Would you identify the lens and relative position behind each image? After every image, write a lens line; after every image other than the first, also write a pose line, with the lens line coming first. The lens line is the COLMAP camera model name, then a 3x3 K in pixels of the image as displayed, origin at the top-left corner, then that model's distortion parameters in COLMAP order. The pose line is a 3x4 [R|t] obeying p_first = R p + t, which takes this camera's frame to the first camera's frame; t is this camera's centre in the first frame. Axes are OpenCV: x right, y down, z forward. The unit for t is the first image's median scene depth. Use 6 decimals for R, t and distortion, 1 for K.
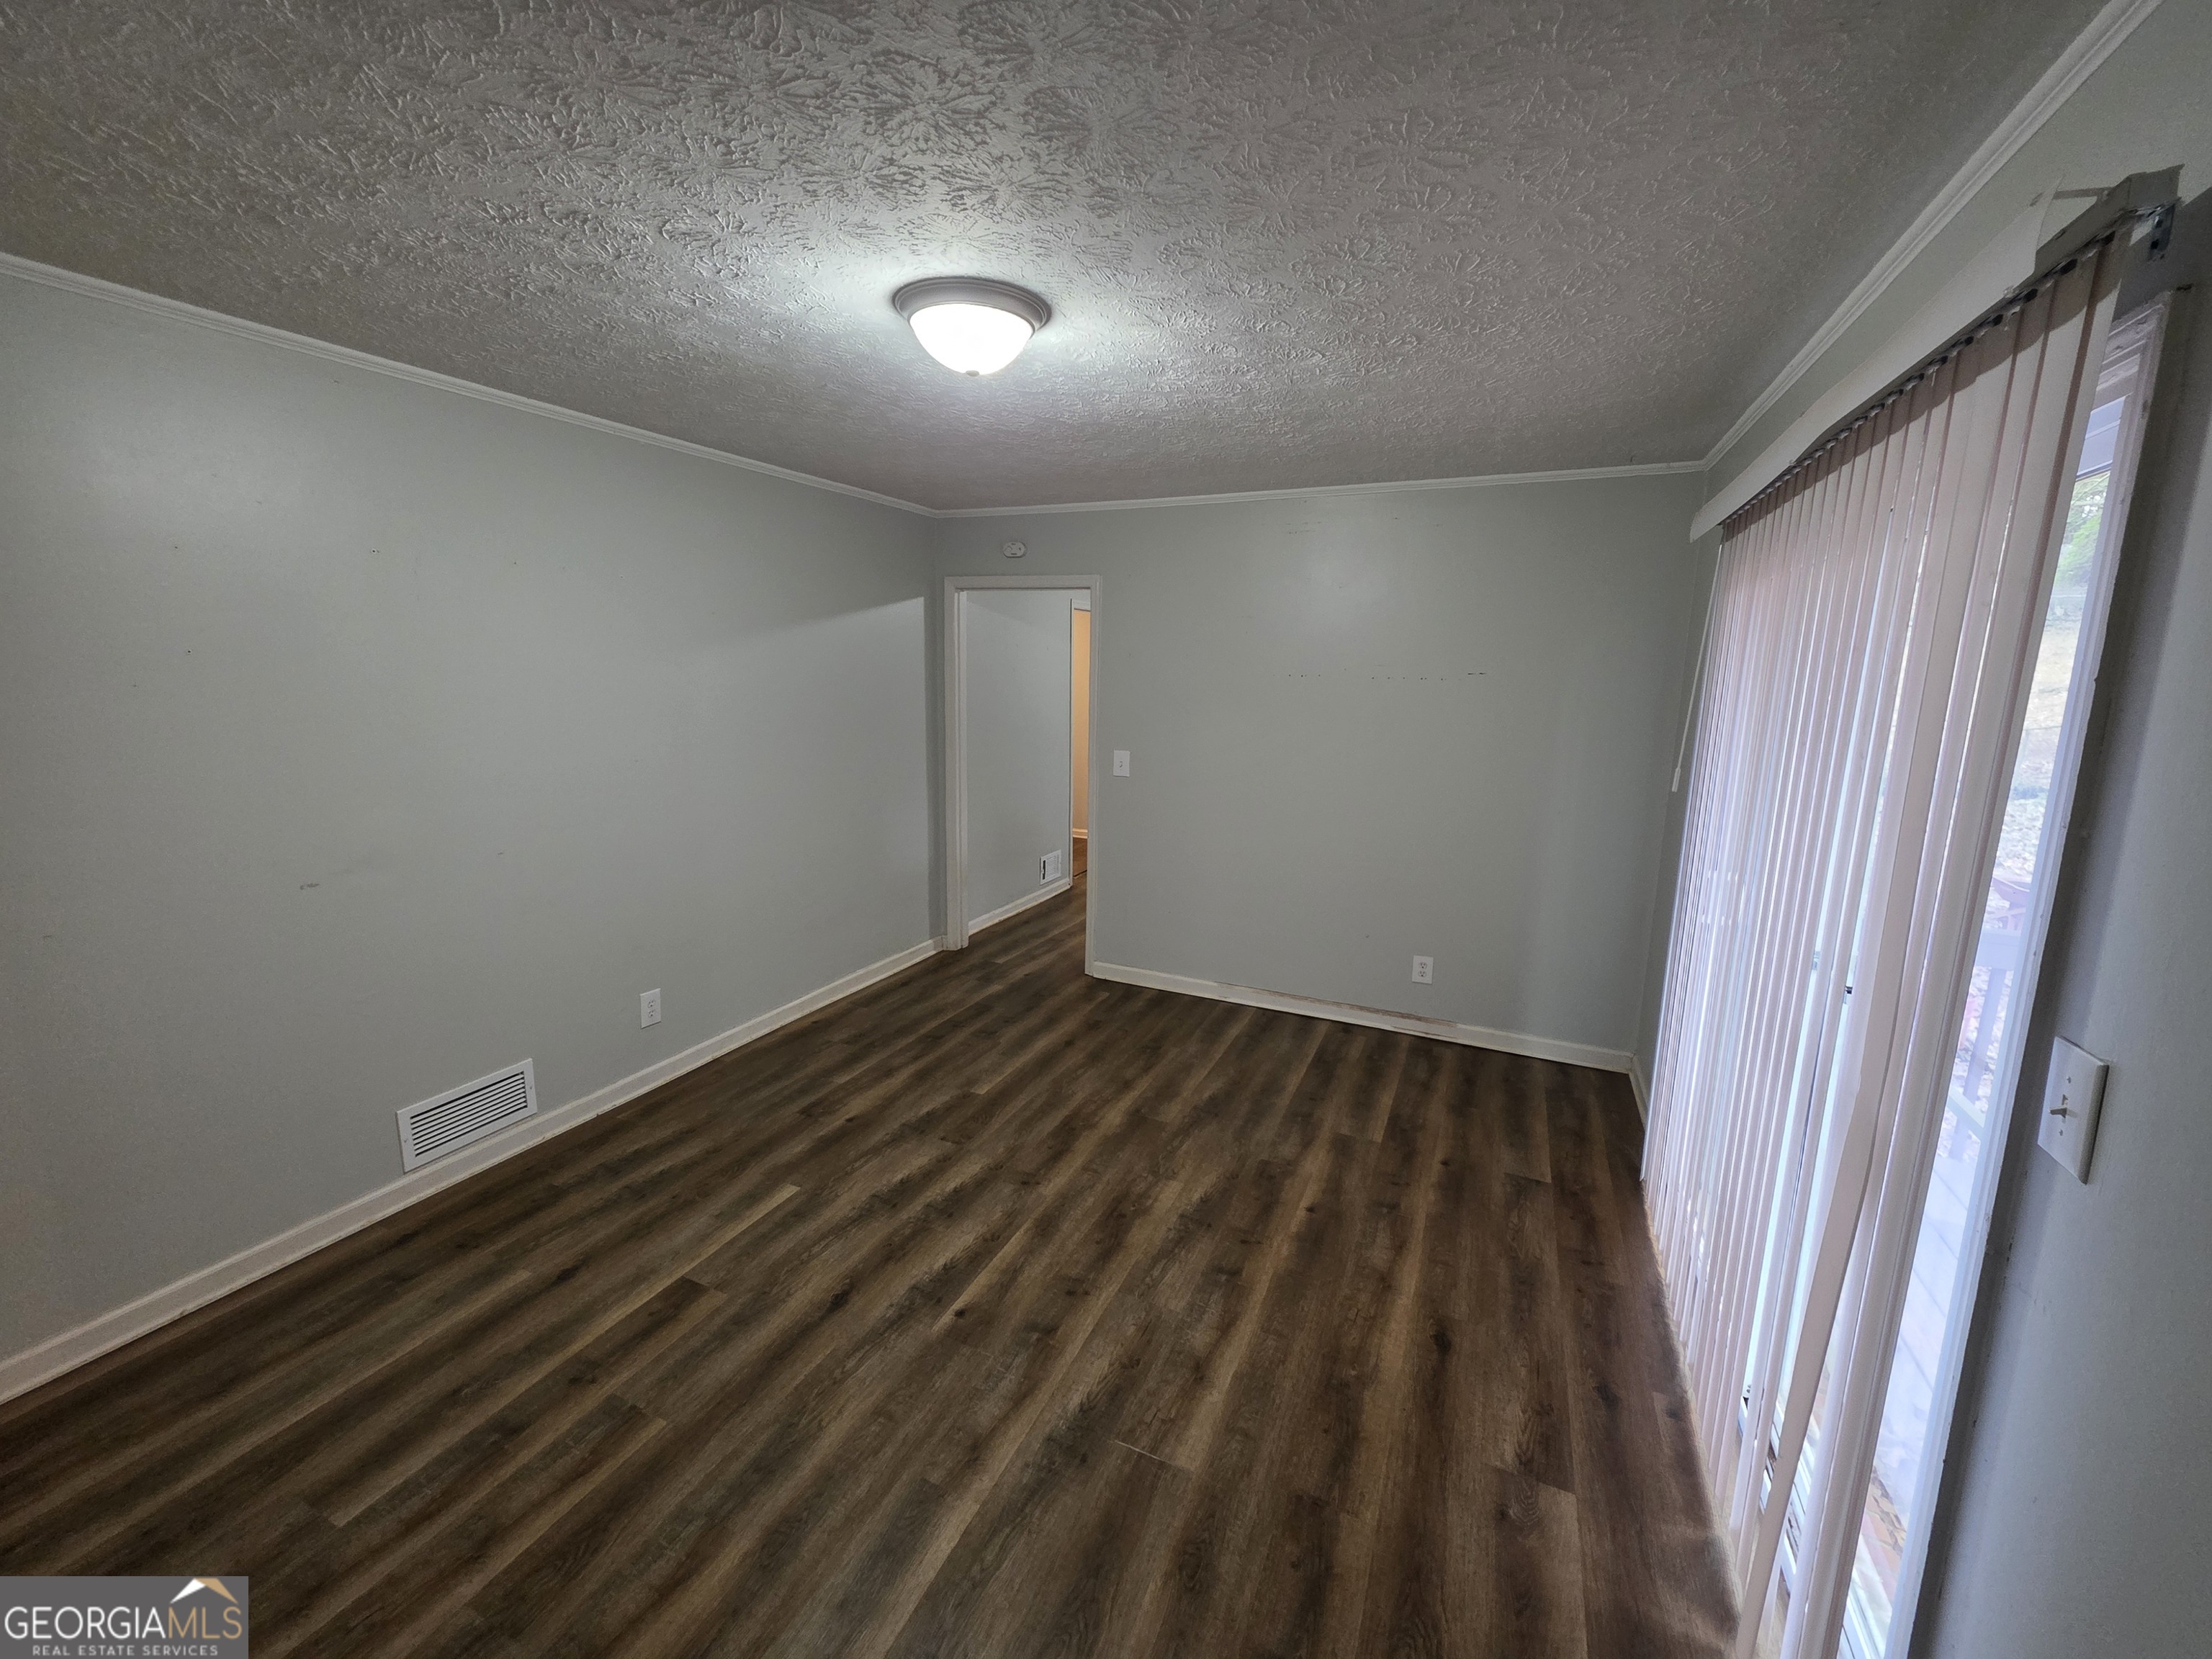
lens RADIAL K [[894.0, 0, 1107.4], [0, 894.0, 821.0], [0, 0, 1]] dist [0.001494, 0.000404]
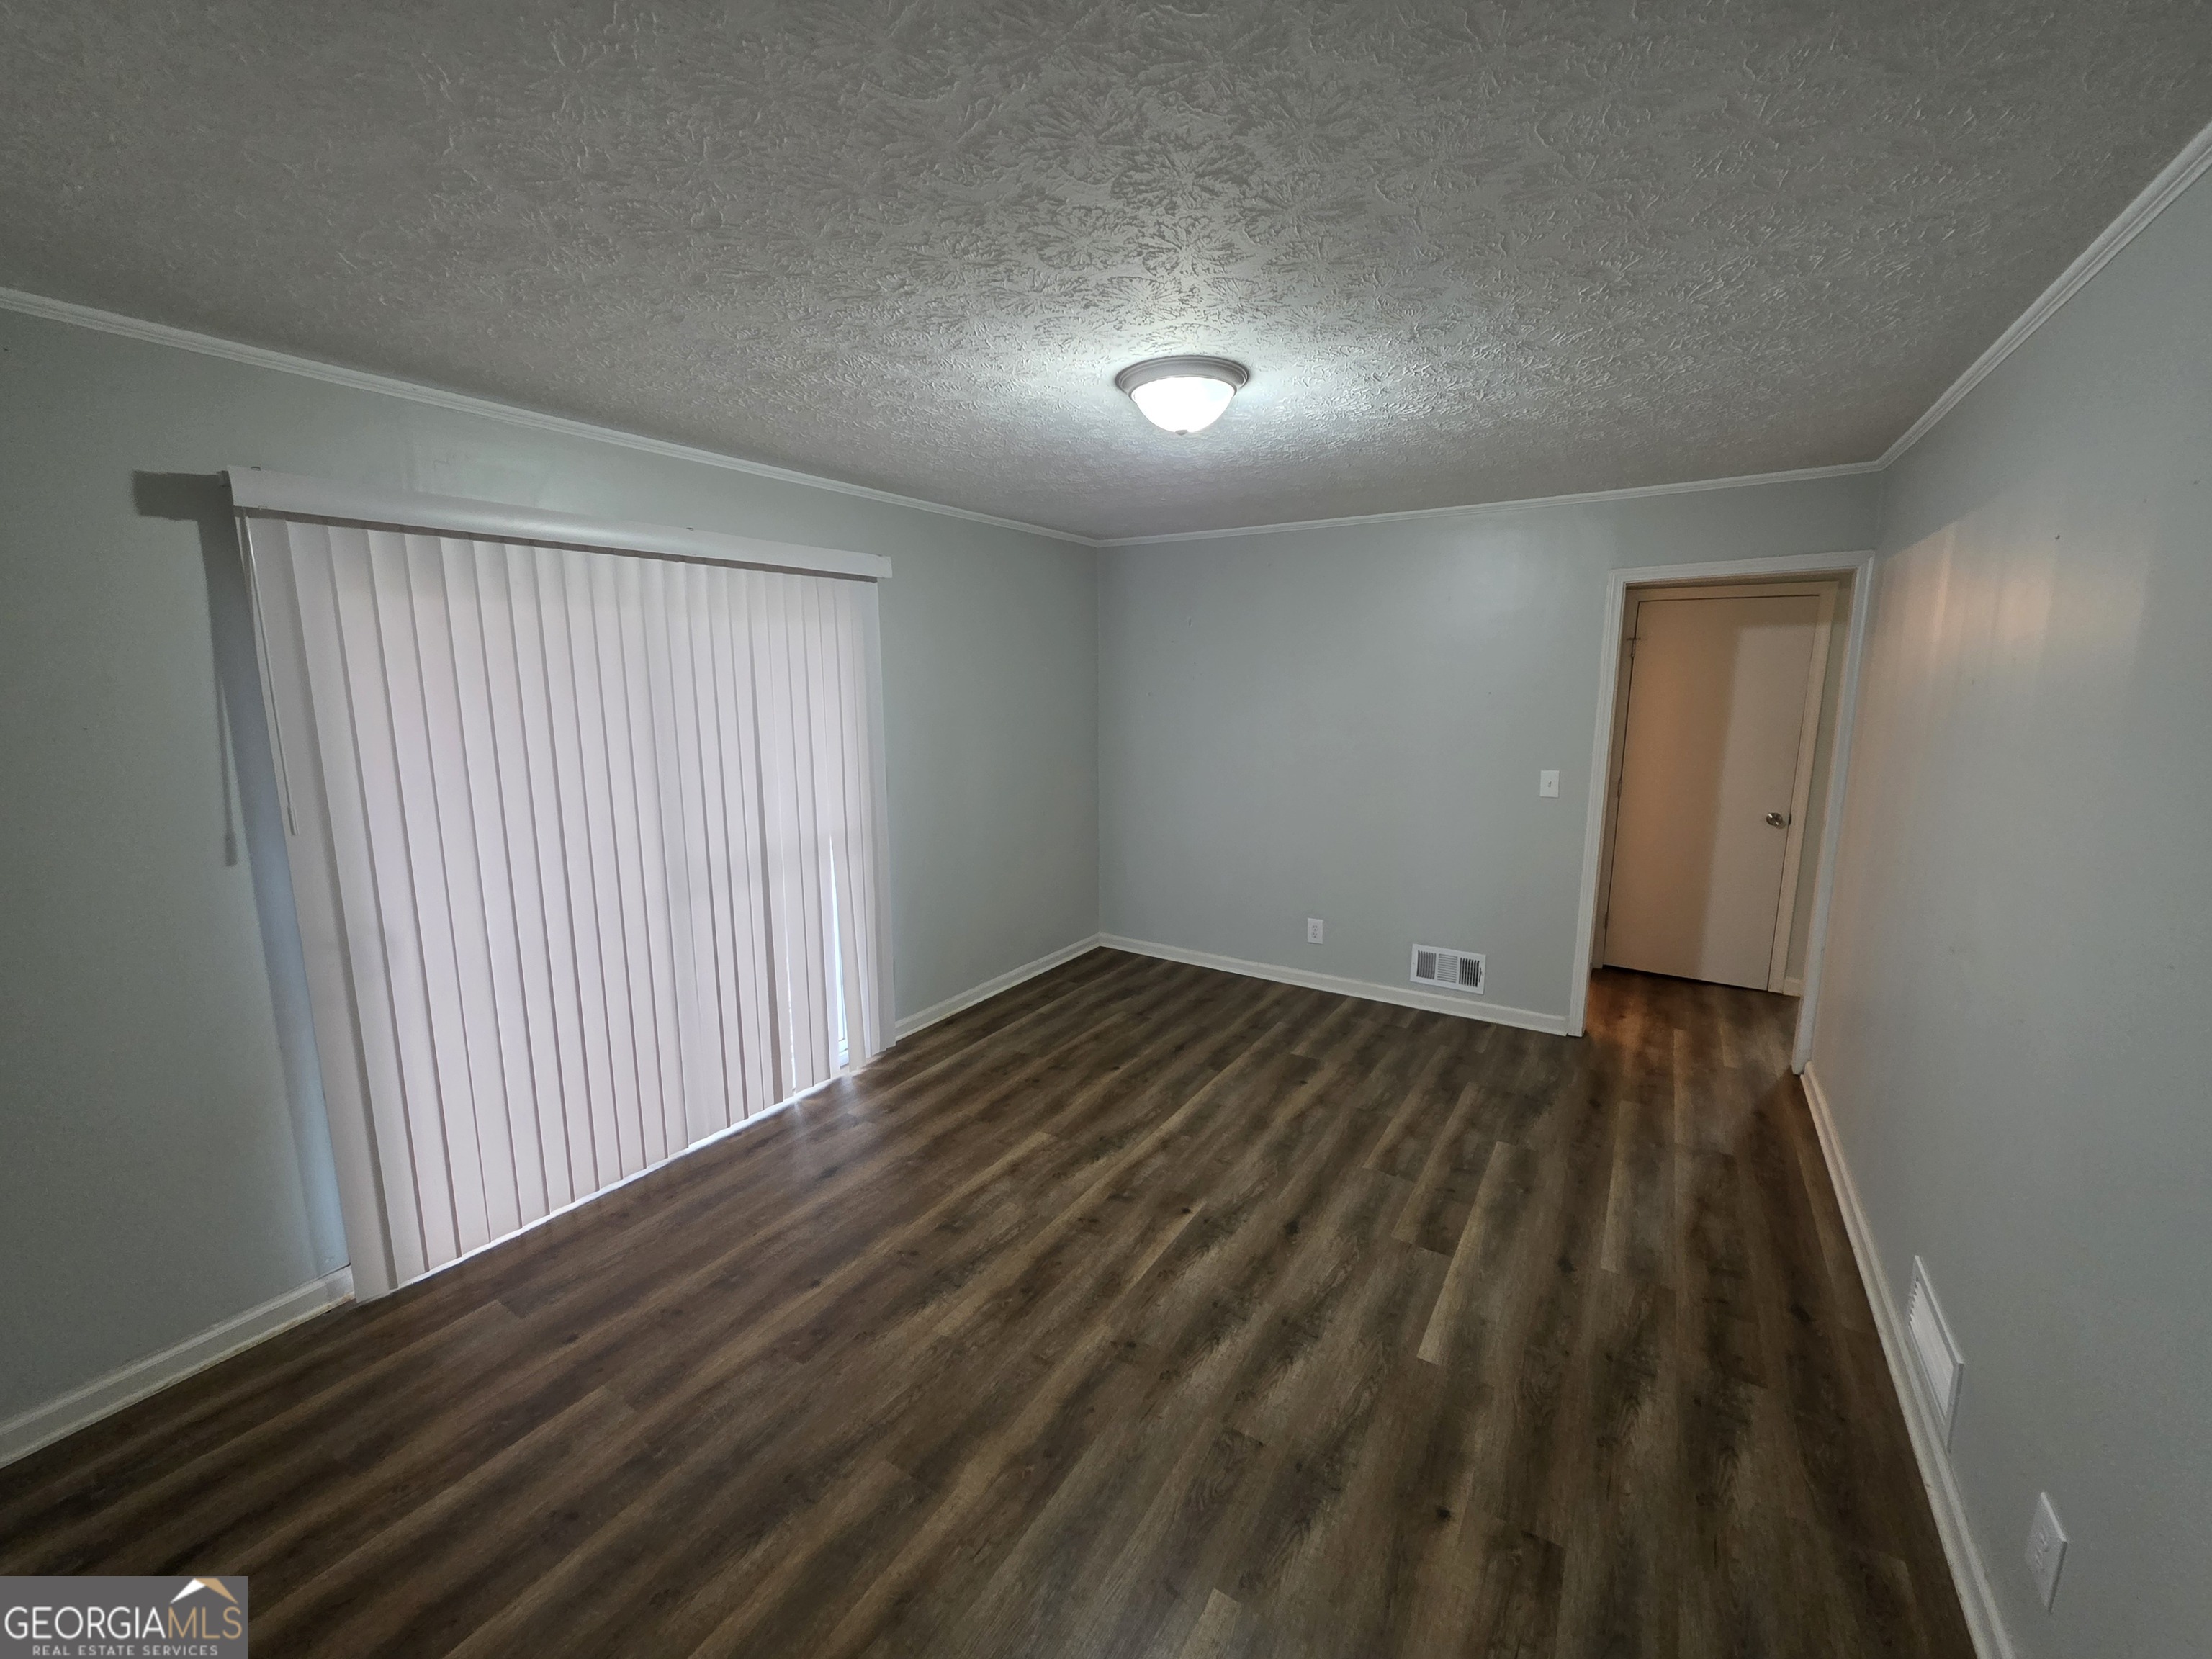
lens RADIAL K [[875.4, 0, 1097.8], [0, 875.4, 835.1], [0, 0, 1]] dist [-0.000609, 0.000015]
pose [[-0.989587, -0.039807, 0.138324, -0.171959], [0.010798, 0.937759, 0.347120, -0.316014], [-0.143533, 0.344999, -0.927564, 1.766820]]
